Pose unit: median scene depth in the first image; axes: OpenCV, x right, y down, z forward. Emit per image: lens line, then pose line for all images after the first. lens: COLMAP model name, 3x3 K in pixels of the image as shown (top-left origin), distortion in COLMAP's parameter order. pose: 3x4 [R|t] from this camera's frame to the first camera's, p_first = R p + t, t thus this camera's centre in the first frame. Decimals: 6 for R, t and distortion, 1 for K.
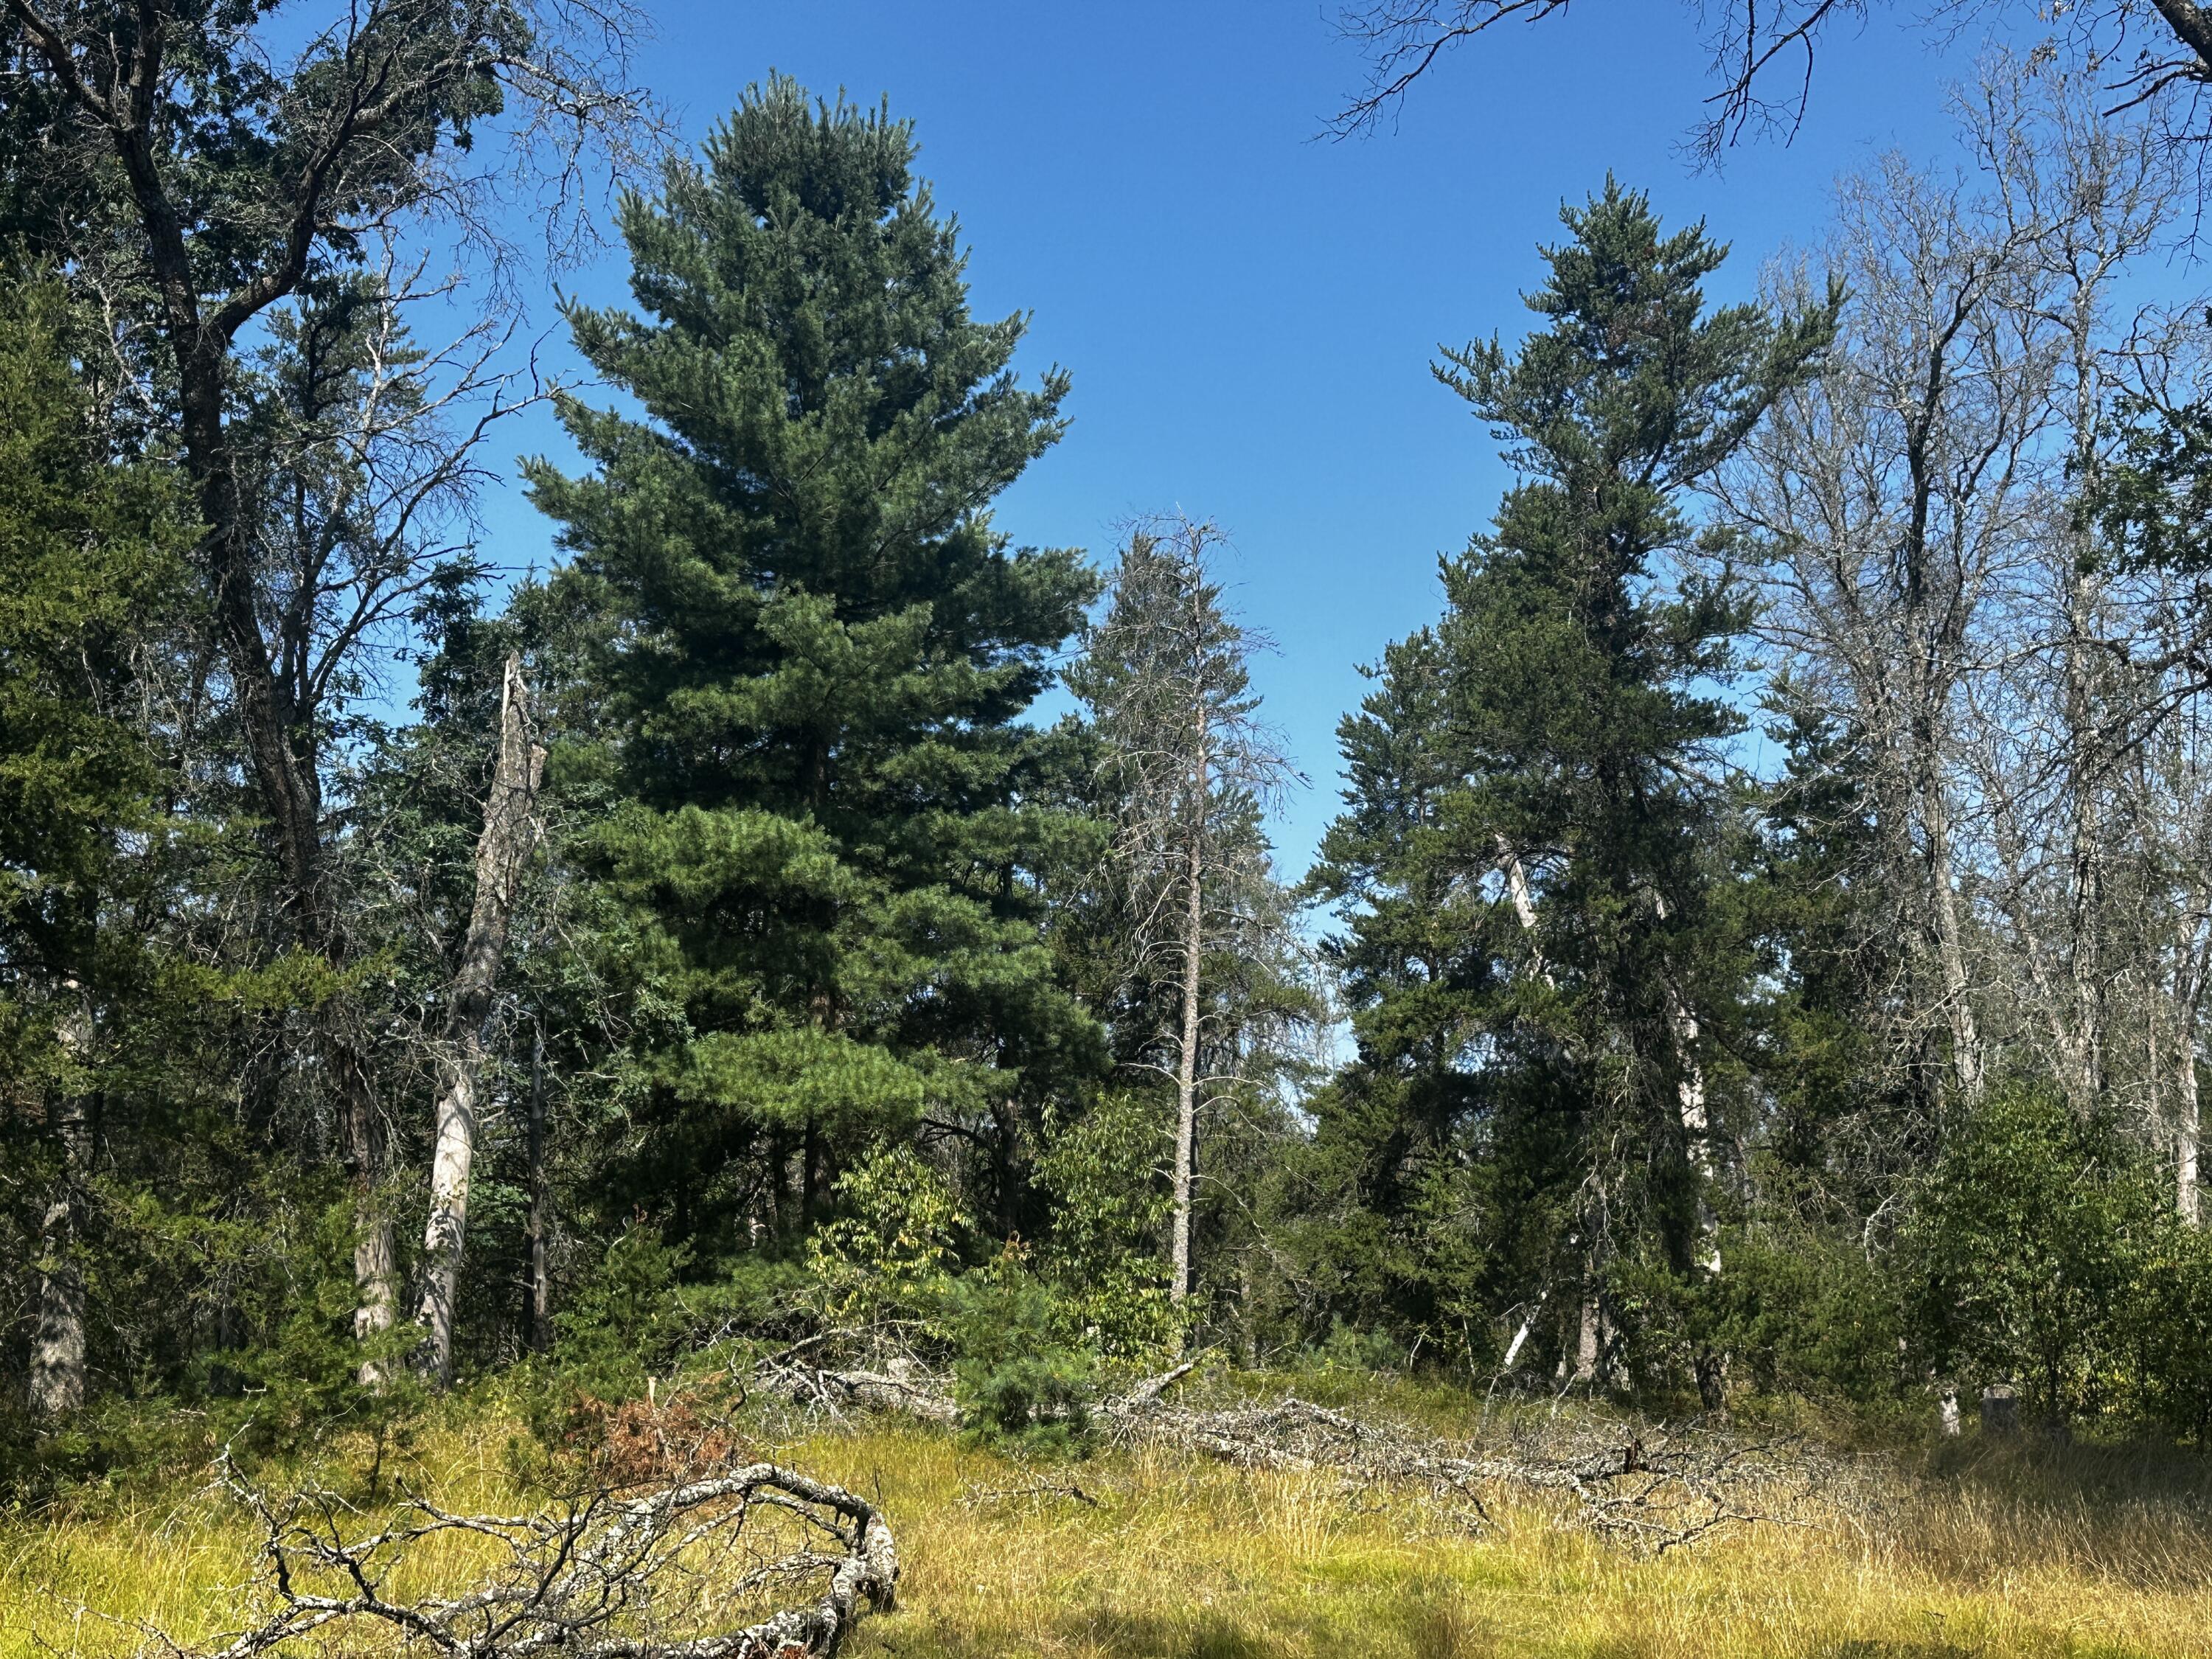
lens RADIAL K [[2815.6, 0, 1106.0], [0, 2815.6, 829.5], [0, 0, 1]] dist [0.182046, -0.001461]
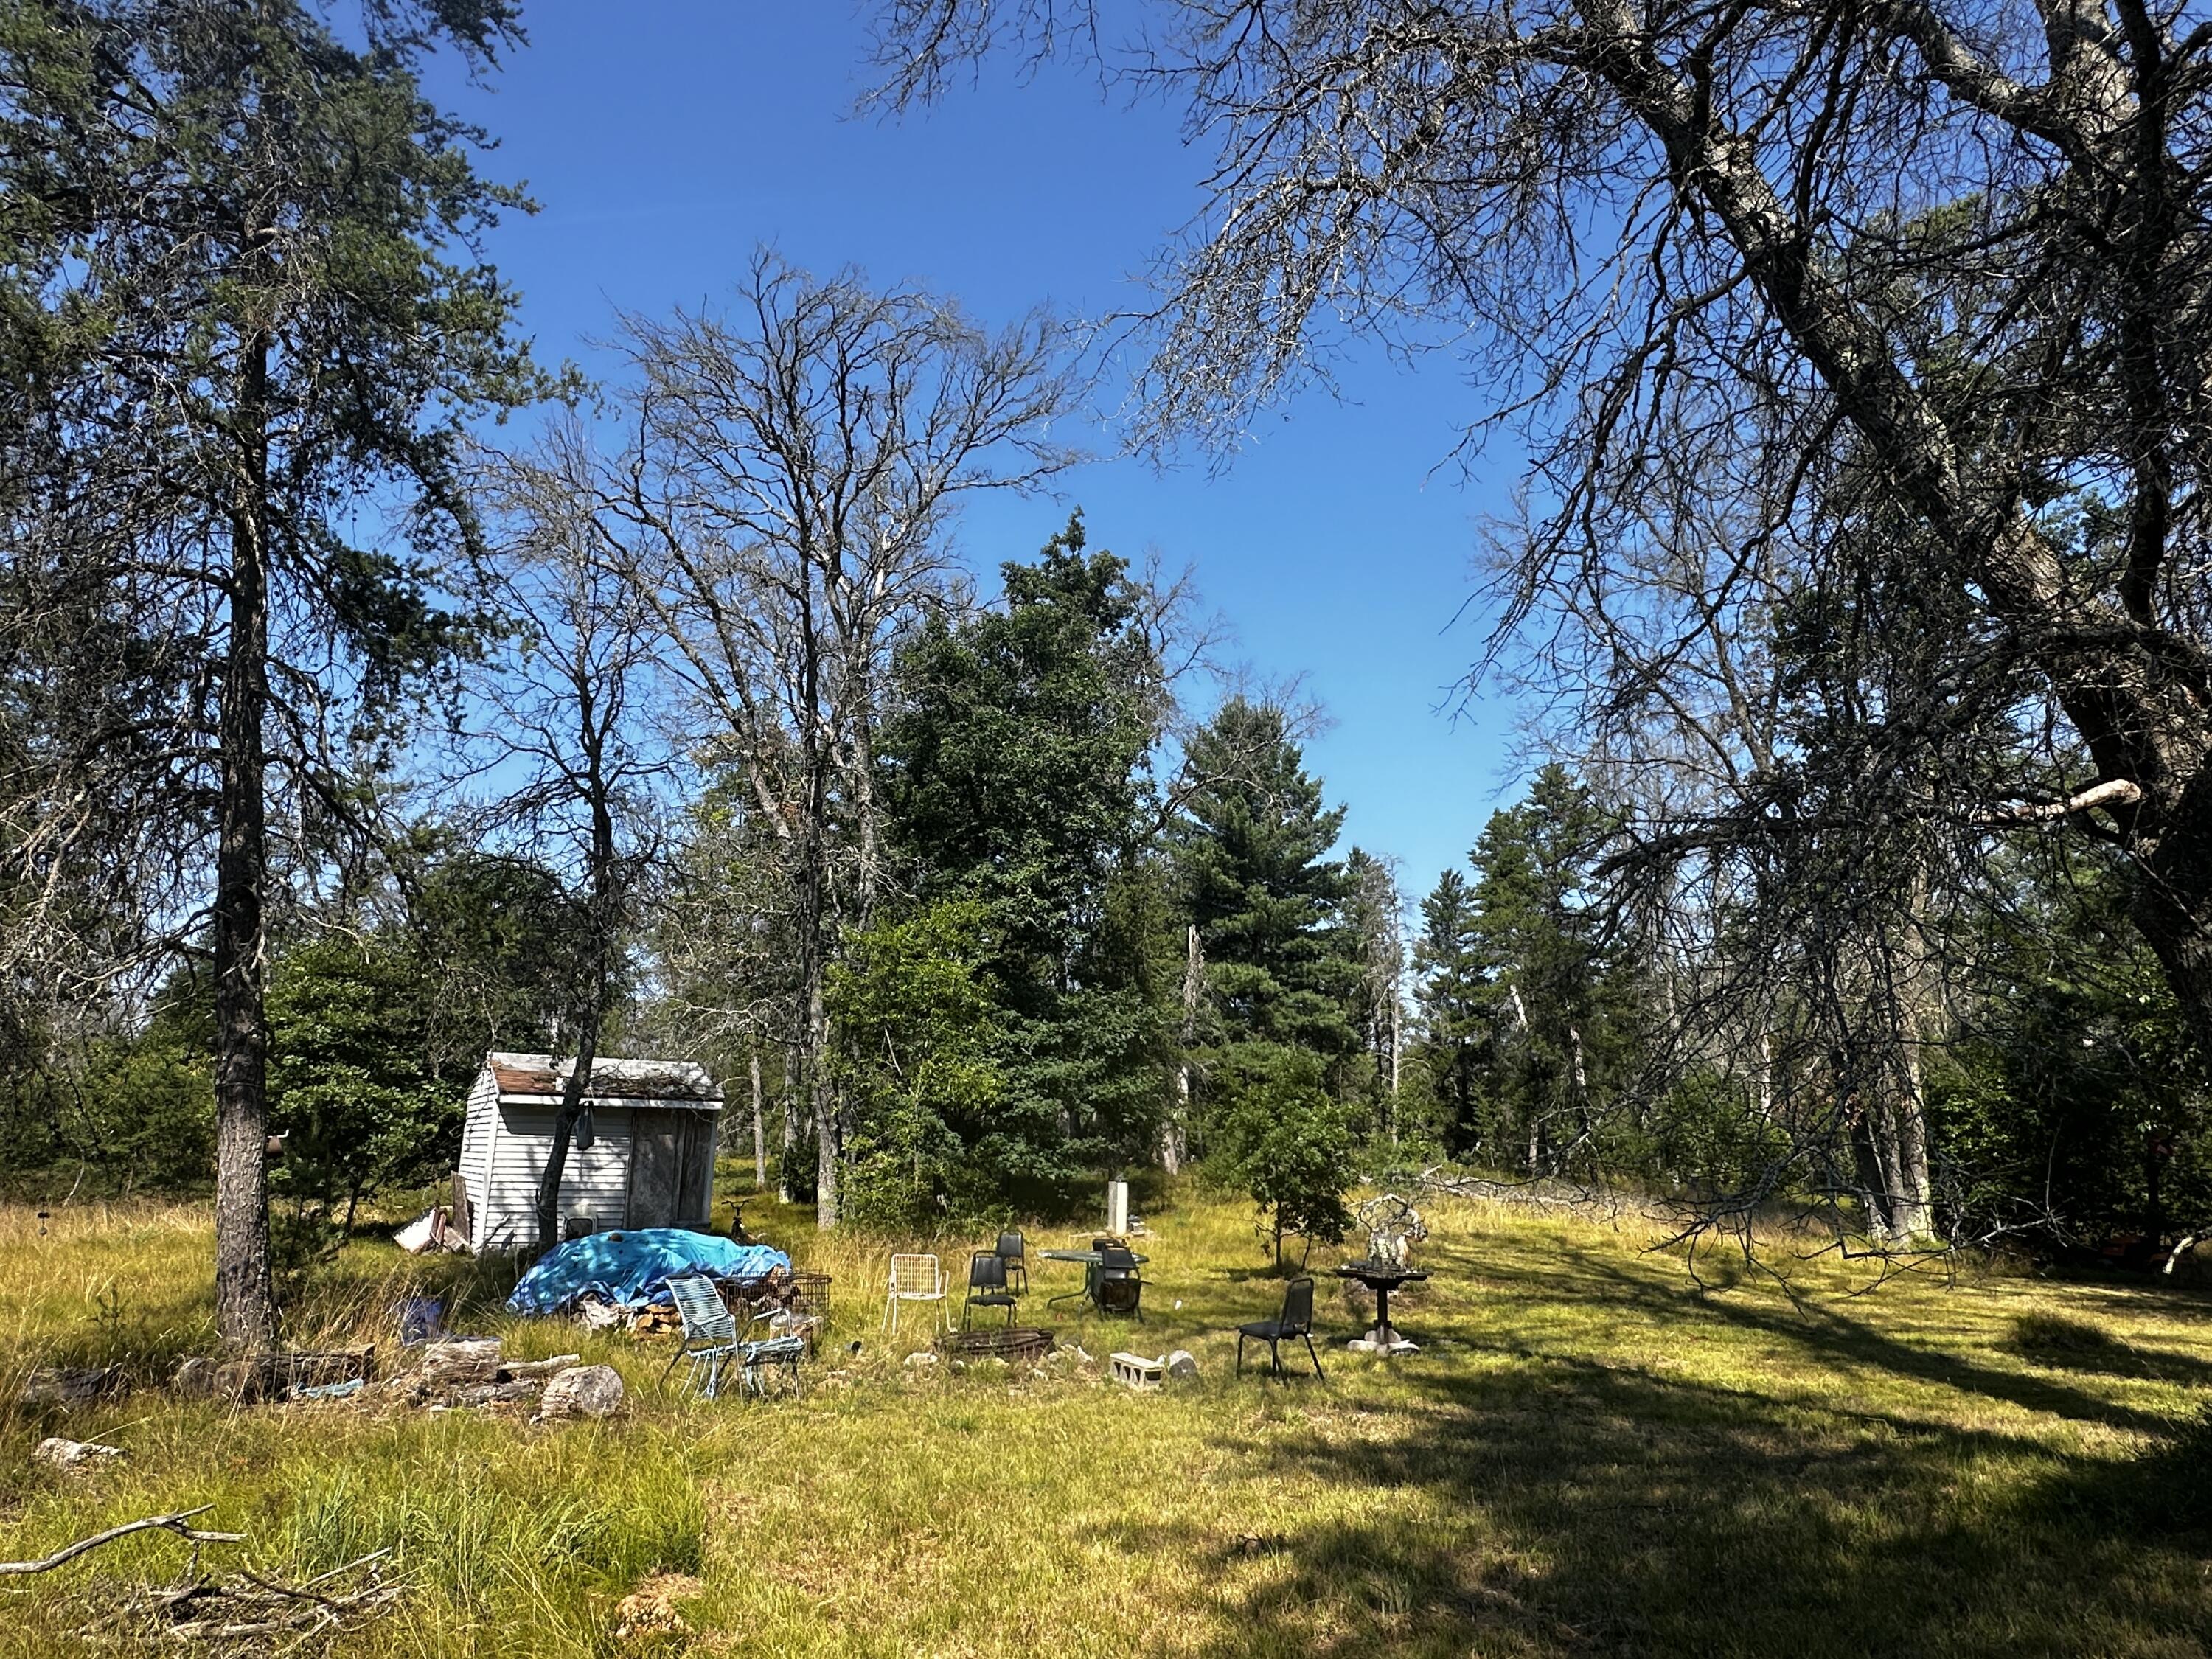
lens RADIAL K [[1346.9, 0, 1110.3], [0, 1346.9, 833.5], [0, 0, 1]] dist [0.000574, 0.002708]
pose [[0.994562, -0.000108, -0.104143, -0.114677], [-0.004634, 0.998963, -0.045288, -0.074043], [0.104040, 0.045525, 0.993531, -0.368069]]
